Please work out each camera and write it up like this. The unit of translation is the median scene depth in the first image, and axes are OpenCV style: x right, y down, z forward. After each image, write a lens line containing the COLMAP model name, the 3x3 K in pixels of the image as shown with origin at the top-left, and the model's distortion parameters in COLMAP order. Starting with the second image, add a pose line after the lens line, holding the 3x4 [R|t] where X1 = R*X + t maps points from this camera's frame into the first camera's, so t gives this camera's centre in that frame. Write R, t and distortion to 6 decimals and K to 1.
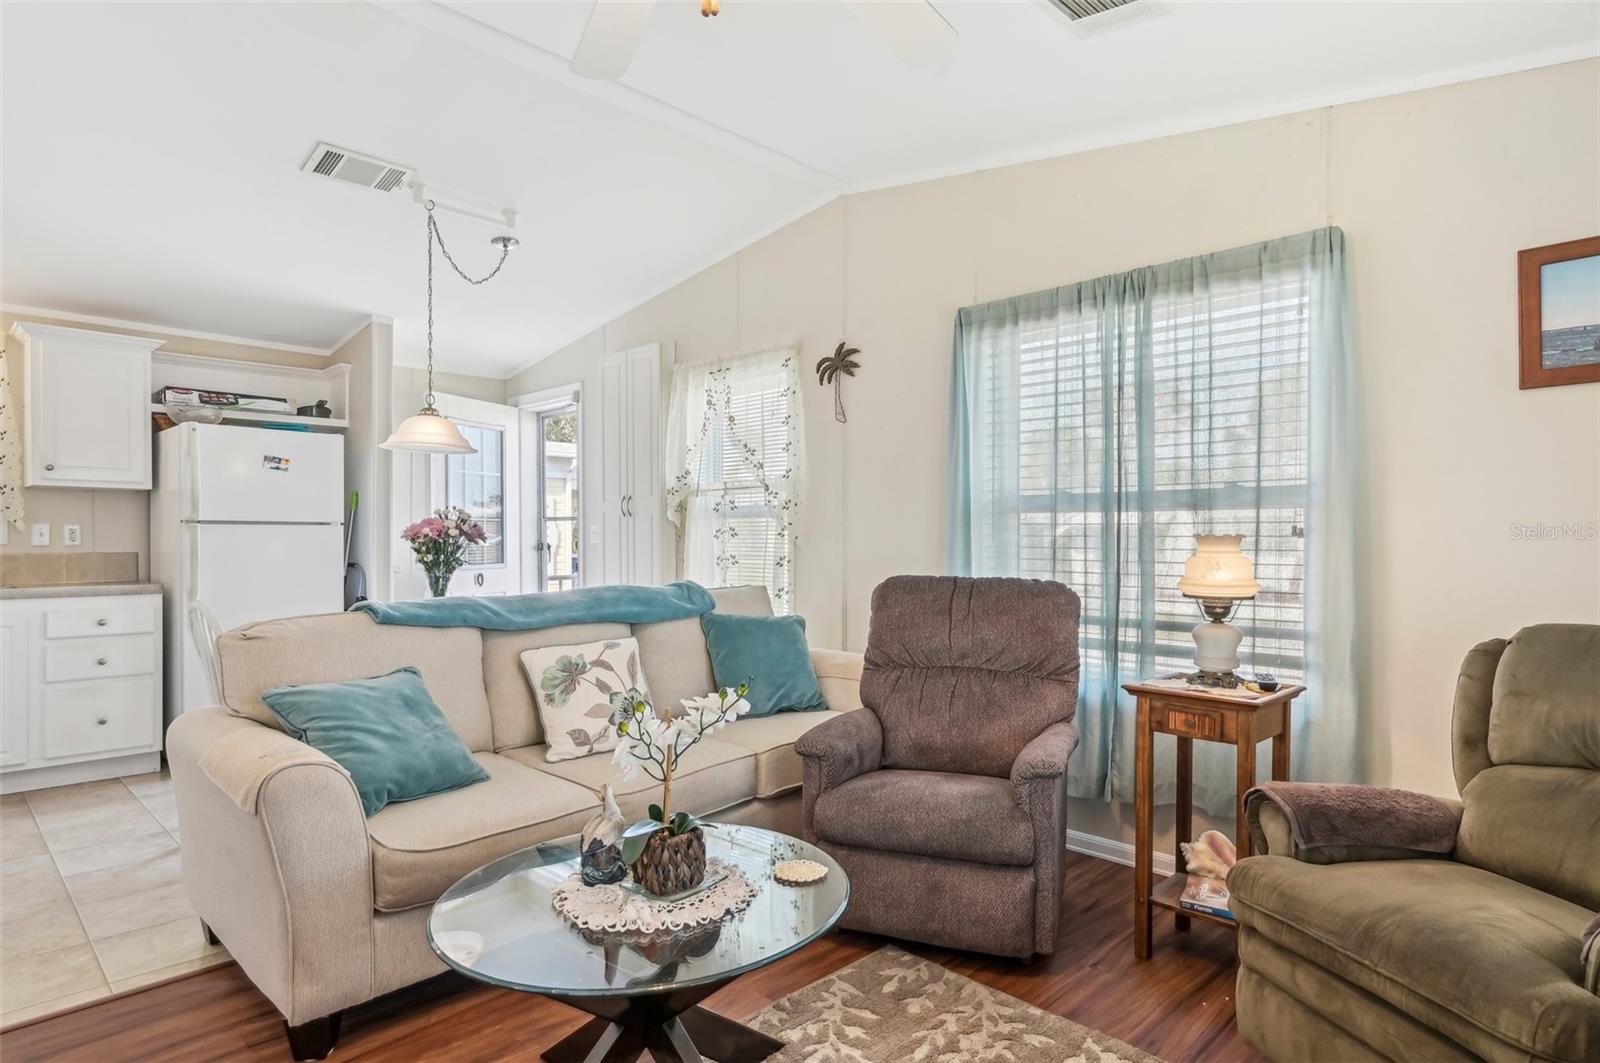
lens RADIAL K [[903.0, 0, 816.2], [0, 903.0, 550.0], [0, 0, 1]] dist [0.008795, -0.001928]
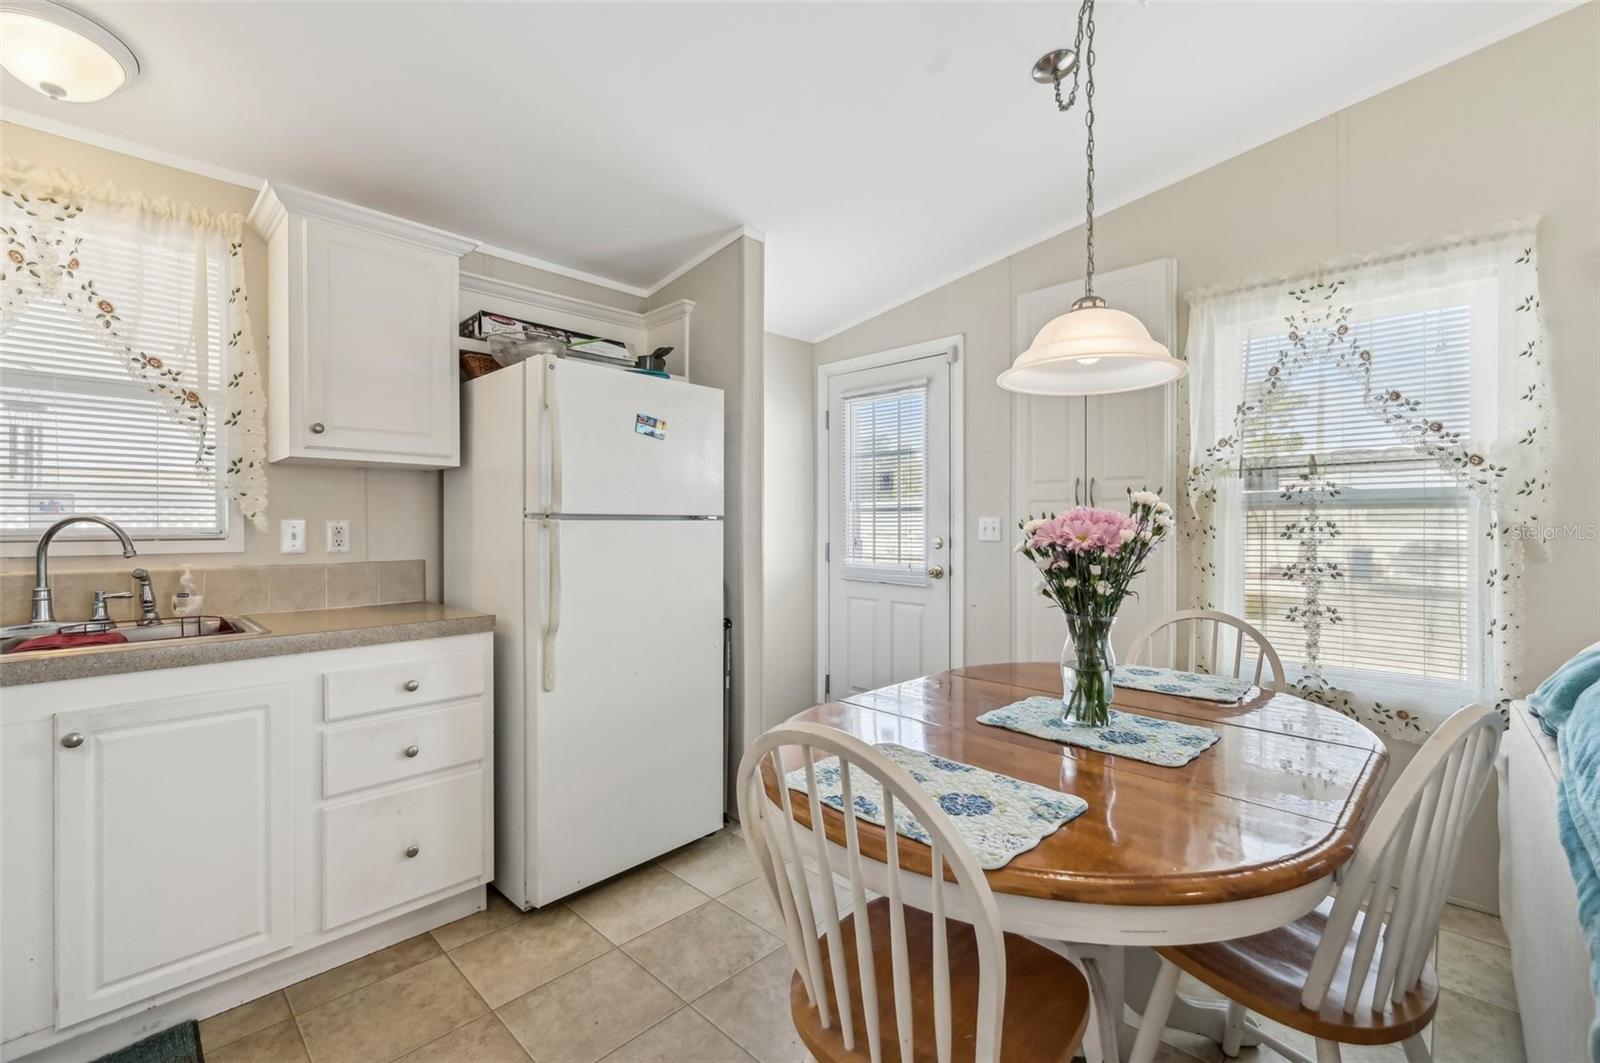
lens RADIAL K [[688.3, 0, 814.1], [0, 688.3, 530.7], [0, 0, 1]] dist [-0.000797, -0.000441]
pose [[0.999861, -0.002926, 0.016395, -0.508311], [0.002944, 0.999995, -0.001094, -0.020214], [-0.016392, 0.001142, 0.999865, 0.521380]]
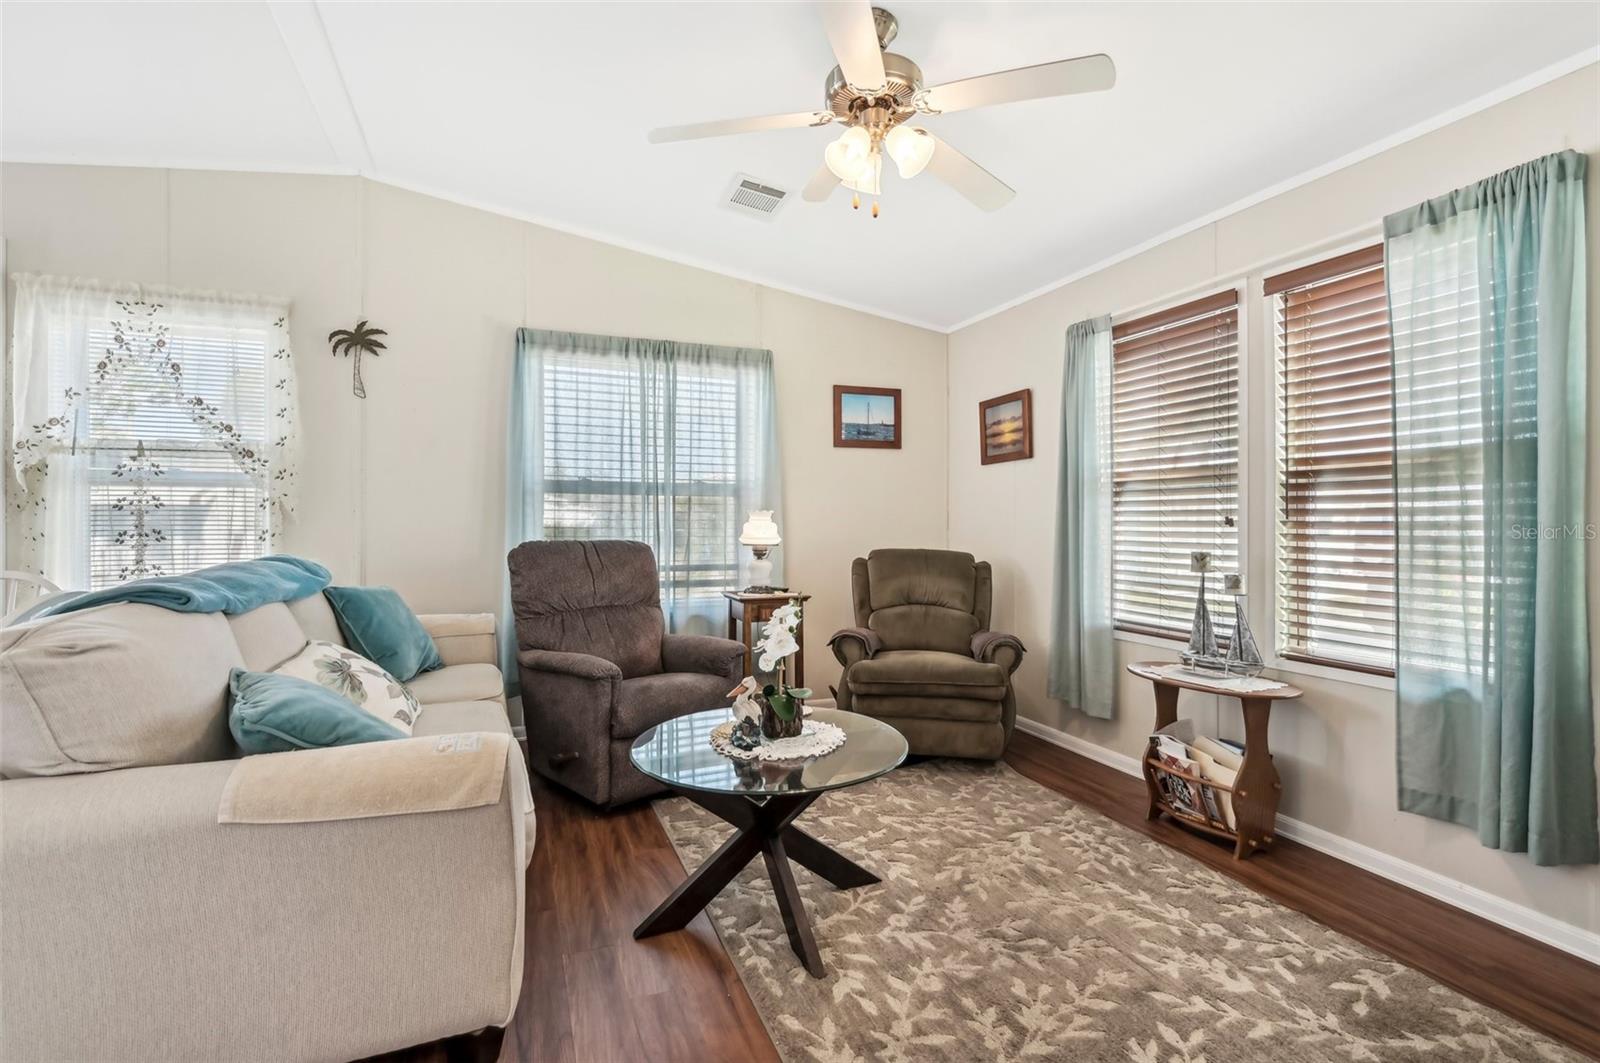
lens RADIAL K [[741.4, 0, 800.9], [0, 741.4, 534.9], [0, 0, 1]] dist [-0.000741, 0.001677]
pose [[0.397474, -0.014147, 0.917505, -0.507666], [0.010023, 0.999888, 0.011075, 0.009414], [-0.917559, 0.004794, 0.397571, 0.193933]]
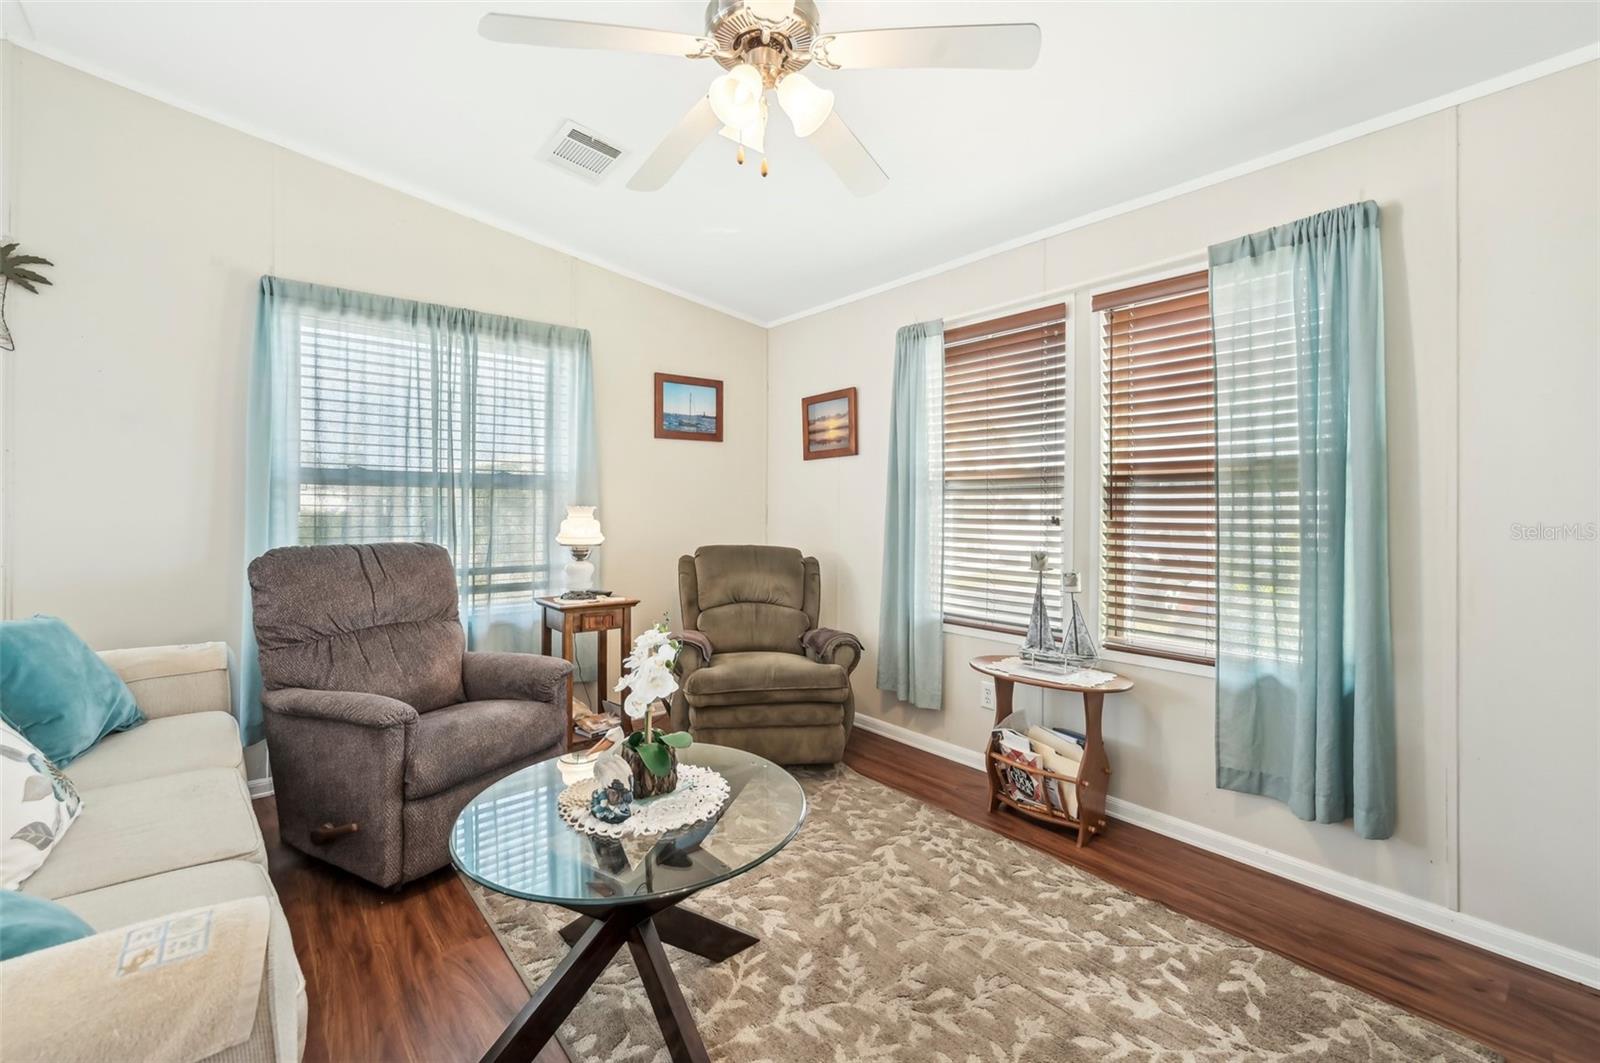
lens RADIAL K [[688.3, 0, 788.7], [0, 688.3, 508.9], [0, 0, 1]] dist [-0.000797, -0.000441]
pose [[0.109068, -0.001005, 0.994034, -0.425932], [0.010000, 0.999950, -0.000086, -0.004920], [-0.993984, 0.009949, 0.109072, 0.284704]]
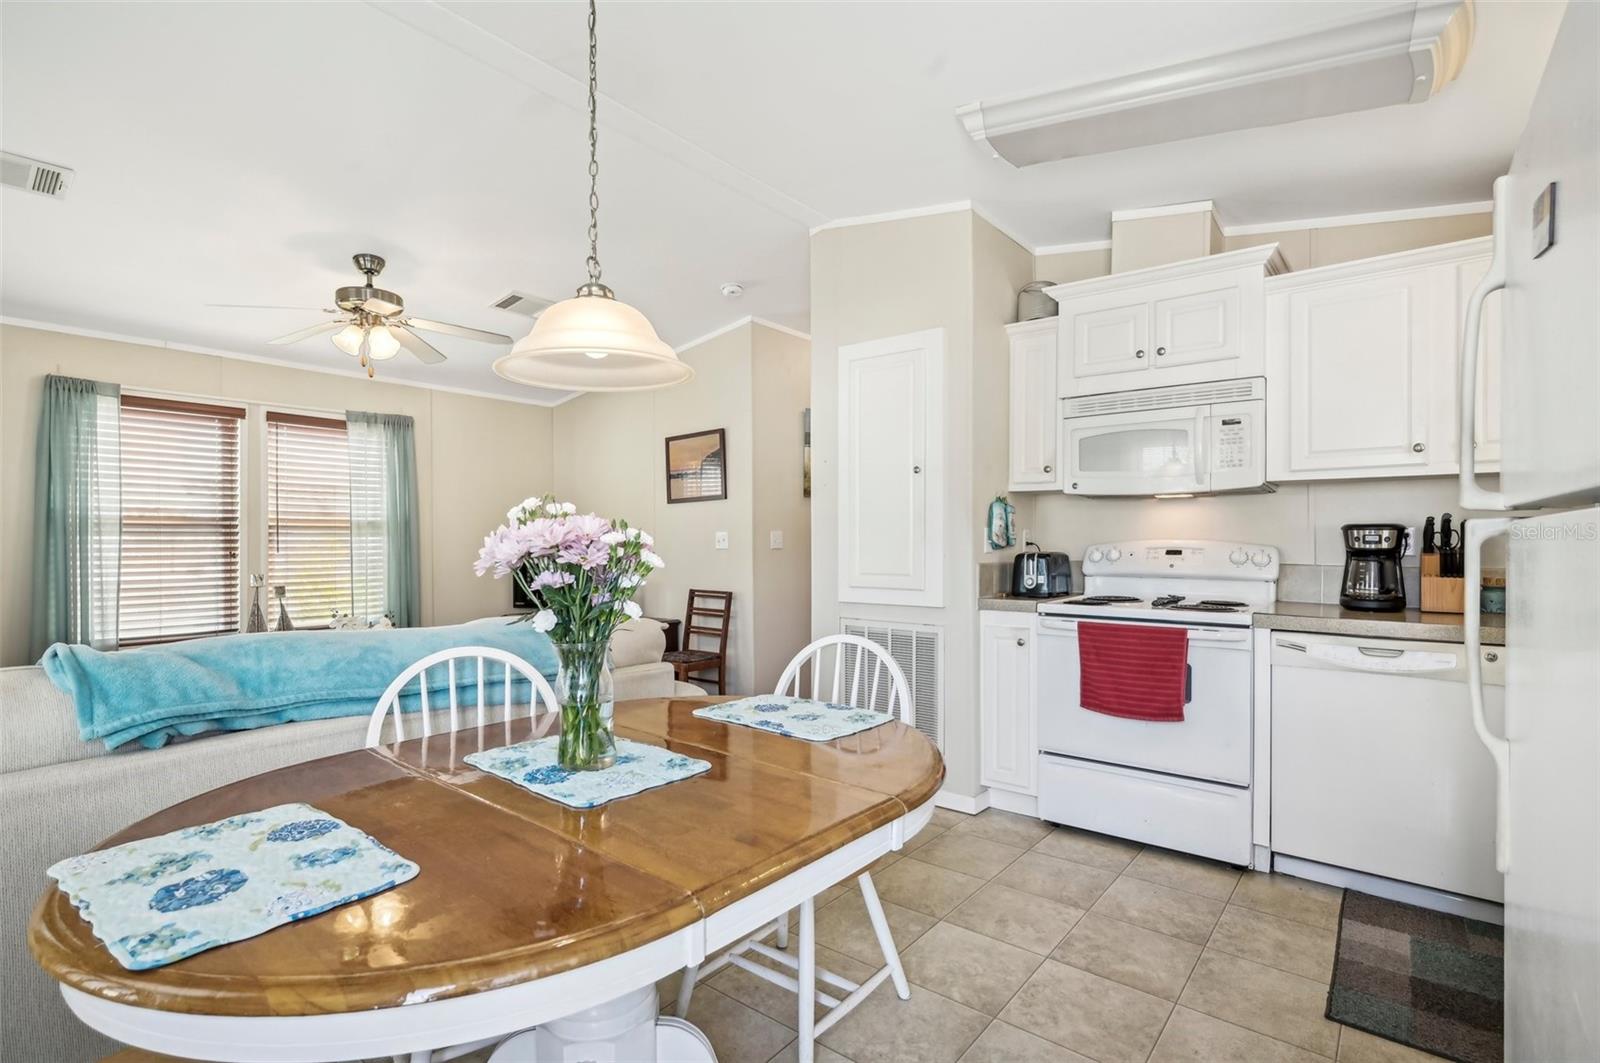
lens RADIAL K [[763.0, 0, 800.5], [0, 763.0, 537.4], [0, 0, 1]] dist [0.001303, 0.000100]
pose [[-0.995386, 0.001638, -0.095933, -0.424511], [0.000598, 0.999941, 0.010863, -0.026513], [0.095945, 0.010755, -0.995329, 1.235633]]
